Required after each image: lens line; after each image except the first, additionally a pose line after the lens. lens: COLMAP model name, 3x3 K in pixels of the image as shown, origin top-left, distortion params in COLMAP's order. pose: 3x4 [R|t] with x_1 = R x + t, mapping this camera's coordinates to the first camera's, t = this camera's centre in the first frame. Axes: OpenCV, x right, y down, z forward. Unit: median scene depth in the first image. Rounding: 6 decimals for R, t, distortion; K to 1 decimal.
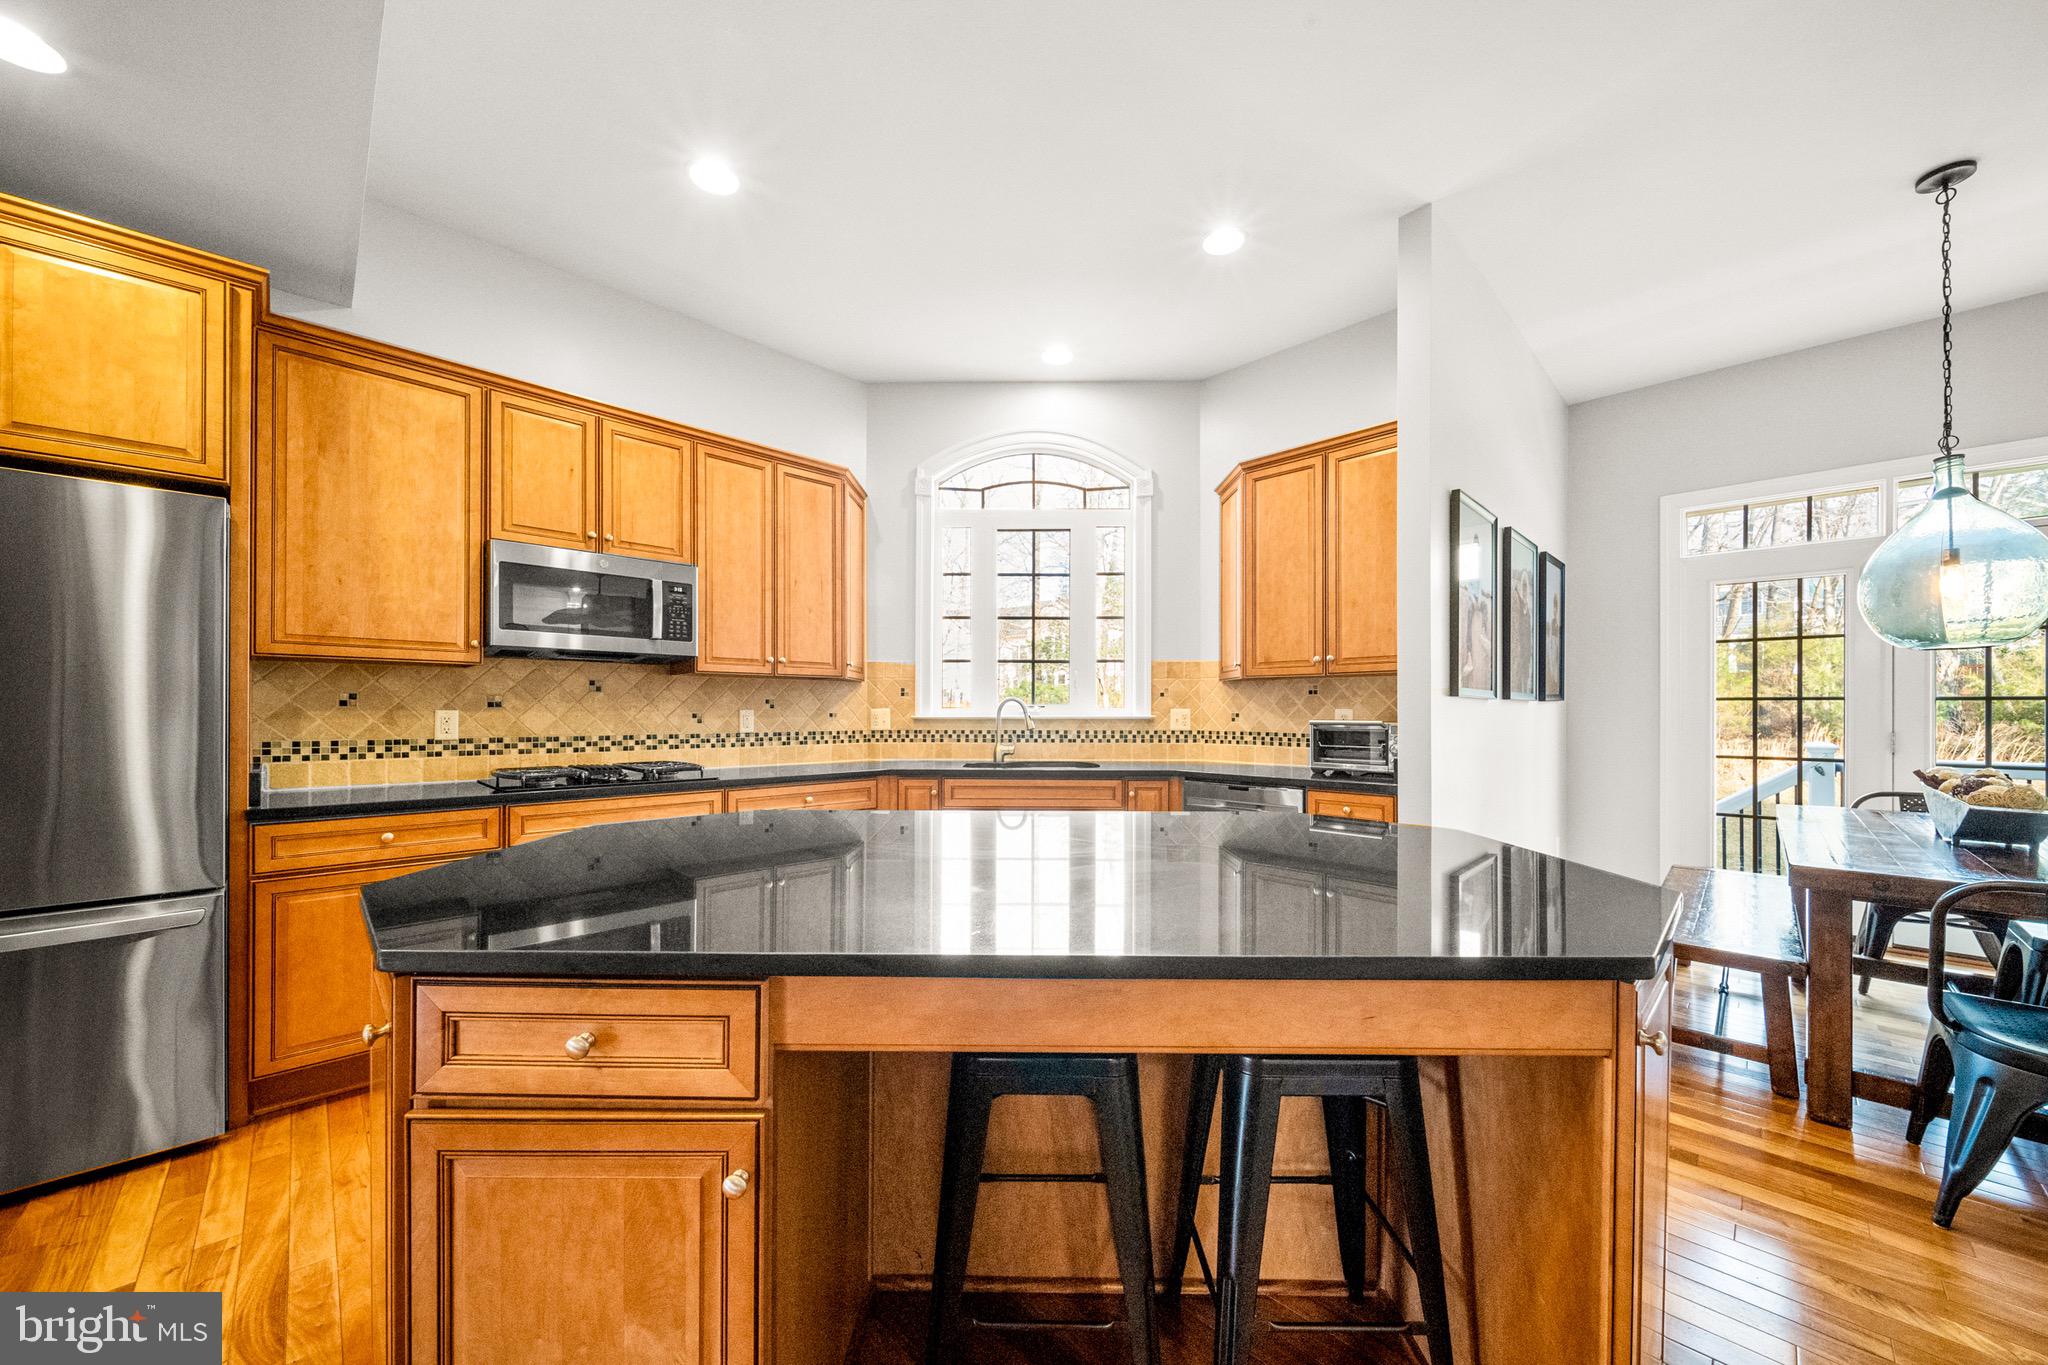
lens RADIAL K [[734.6, 0, 1023.7], [0, 734.6, 713.3], [0, 0, 1]] dist [0.000137, -0.000287]
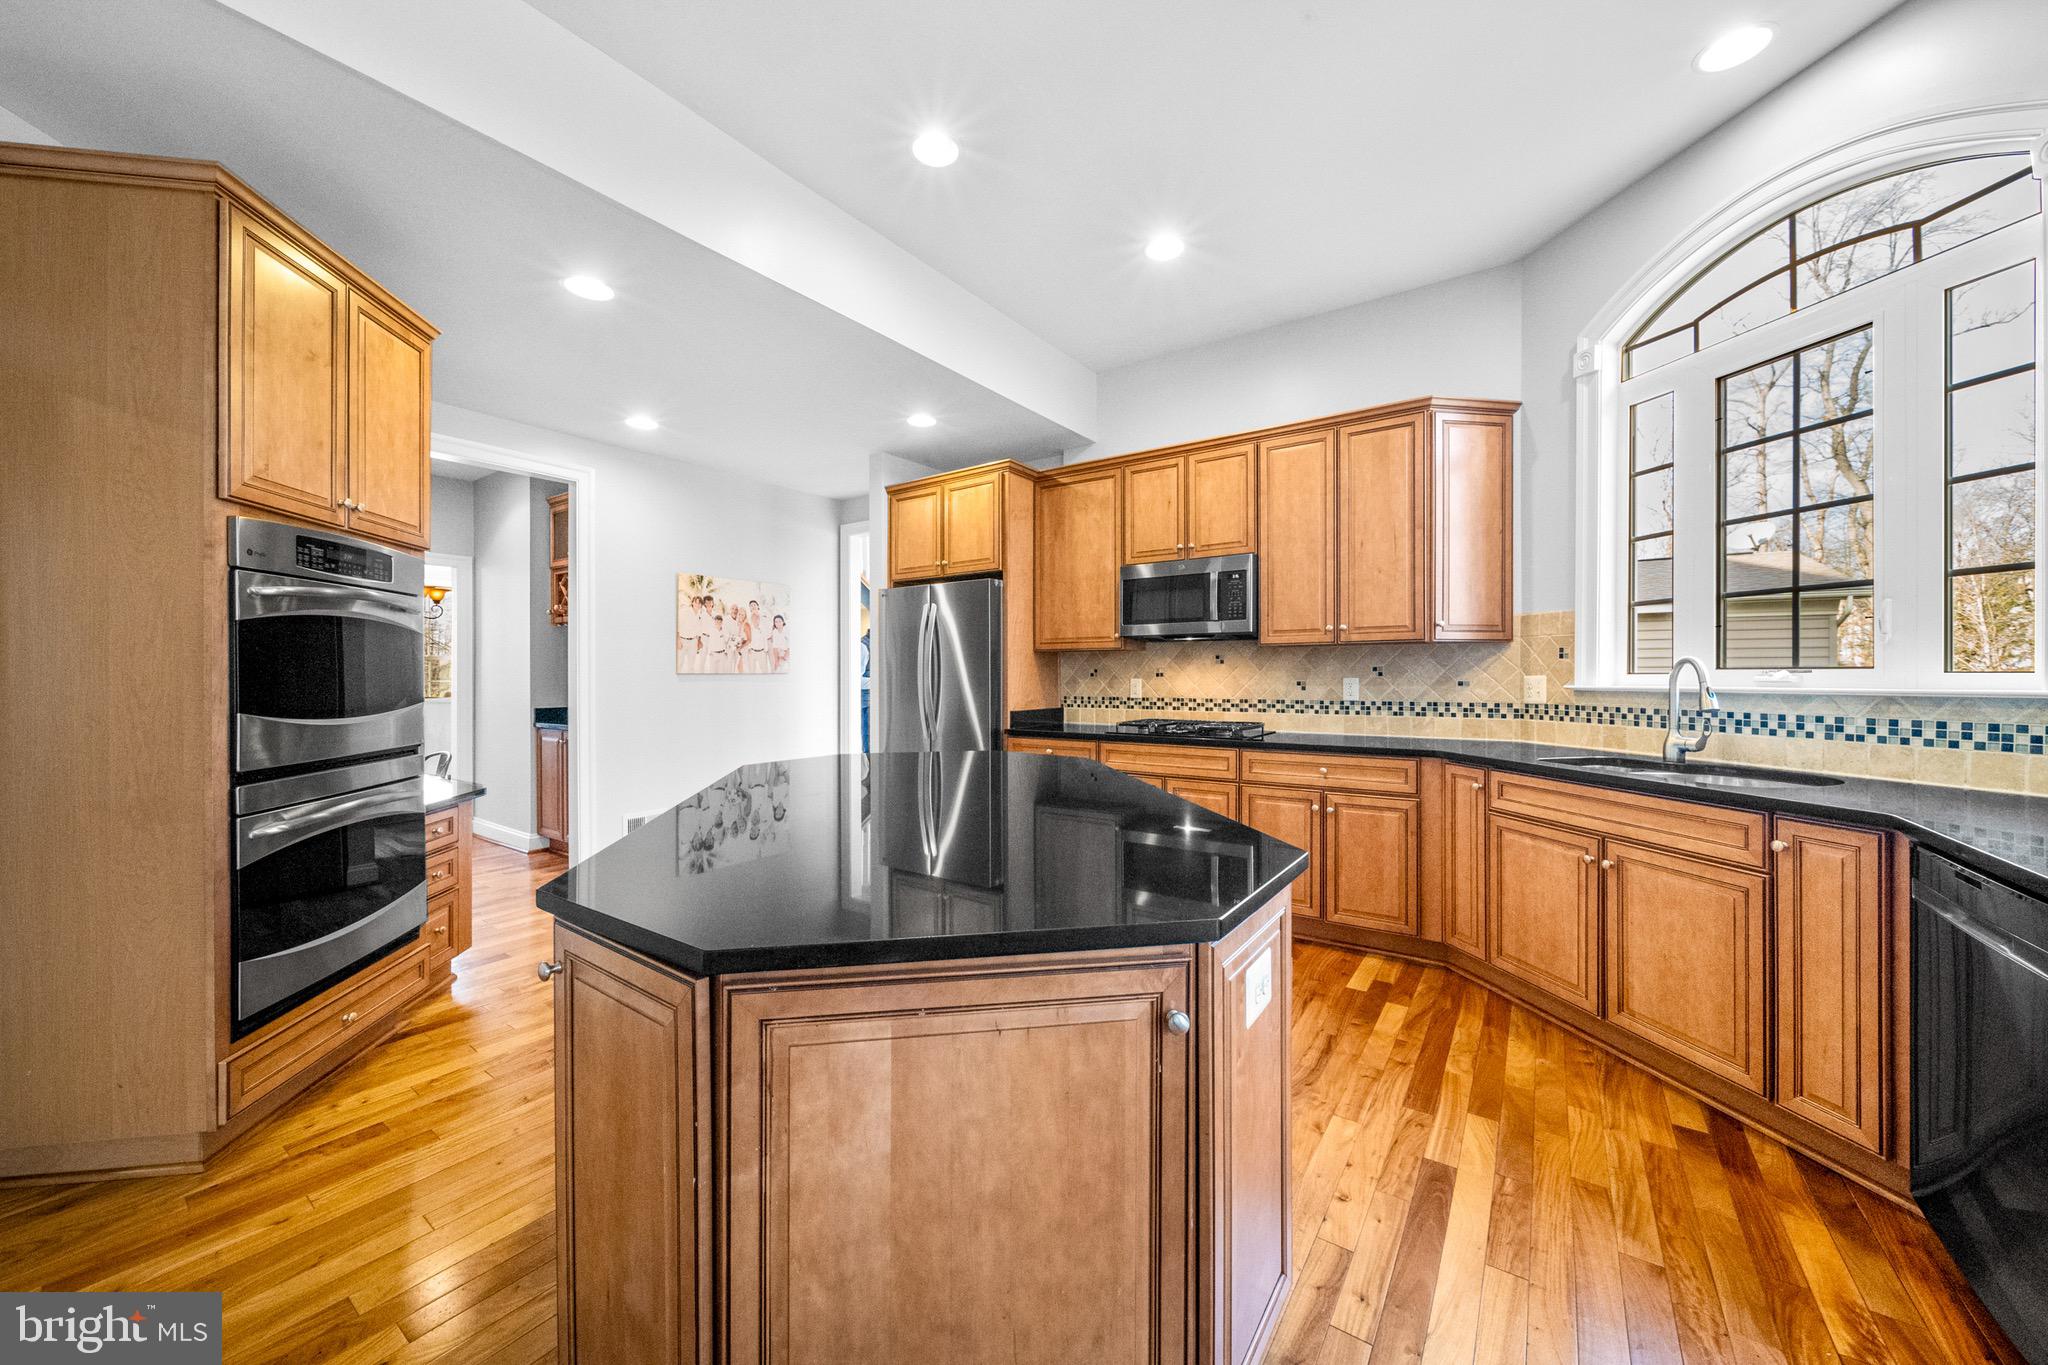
lens RADIAL K [[739.5, 0, 1018.6], [0, 739.5, 680.5], [0, 0, 1]] dist [-0.000745, -0.000249]
pose [[0.174053, 0.005138, -0.984723, 0.584347], [0.001971, 0.999983, 0.005566, -0.008195], [0.984734, -0.002910, 0.174040, 0.415800]]
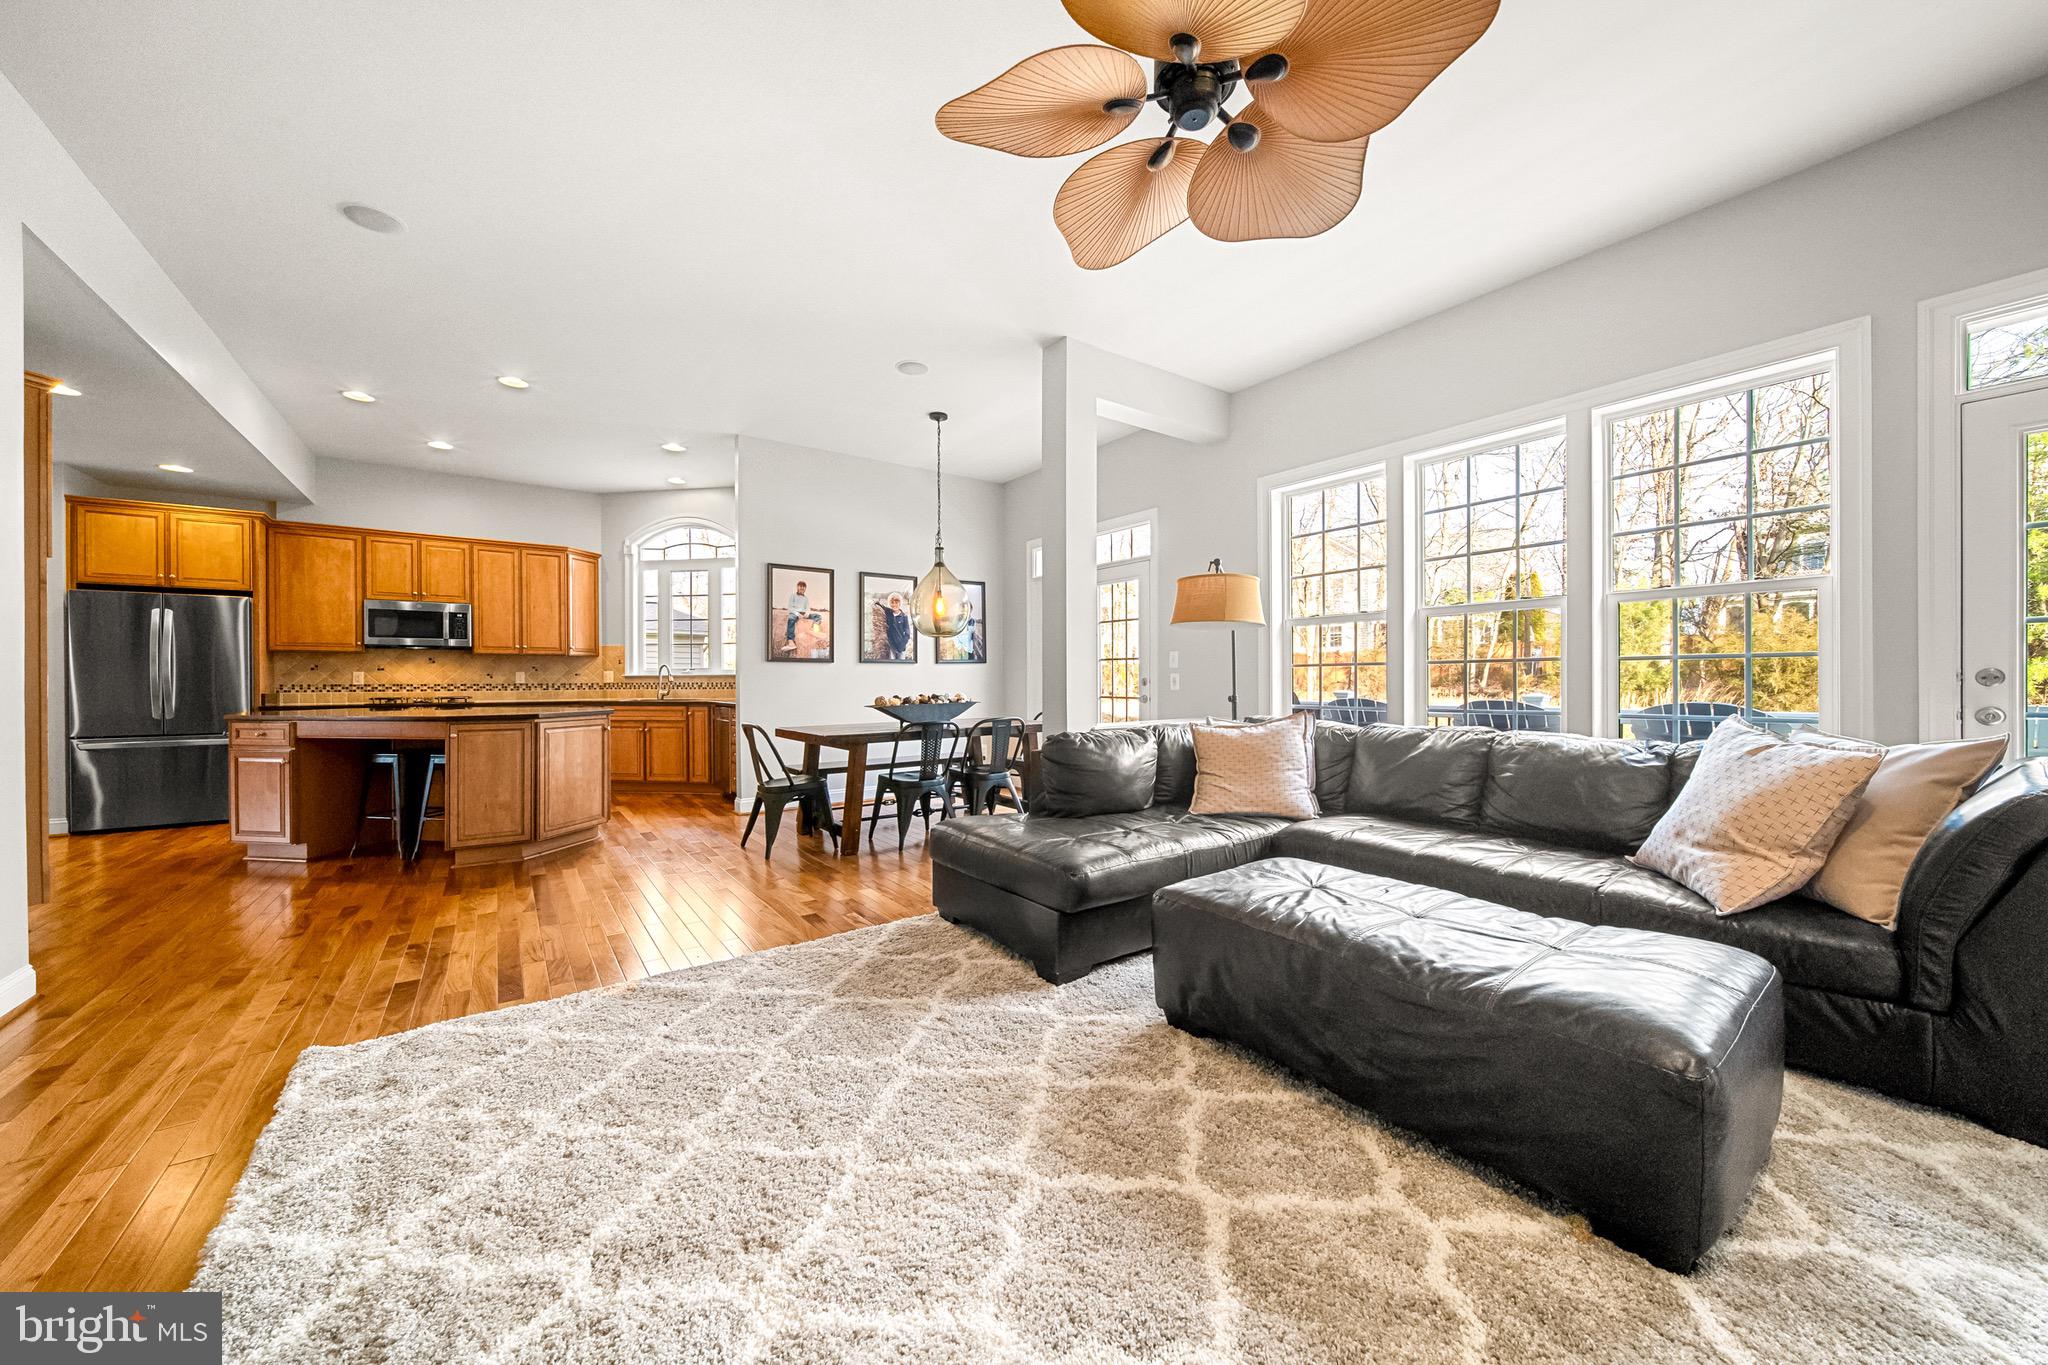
lens RADIAL K [[732.7, 0, 1024.0], [0, 732.7, 682.5], [0, 0, 1]] dist [0.001190, -0.000024]
pose [[0.988673, -0.004810, -0.150007, 1.370588], [0.004957, 0.999988, 0.000603, 0.032166], [0.150002, -0.001340, 0.988685, -0.809517]]
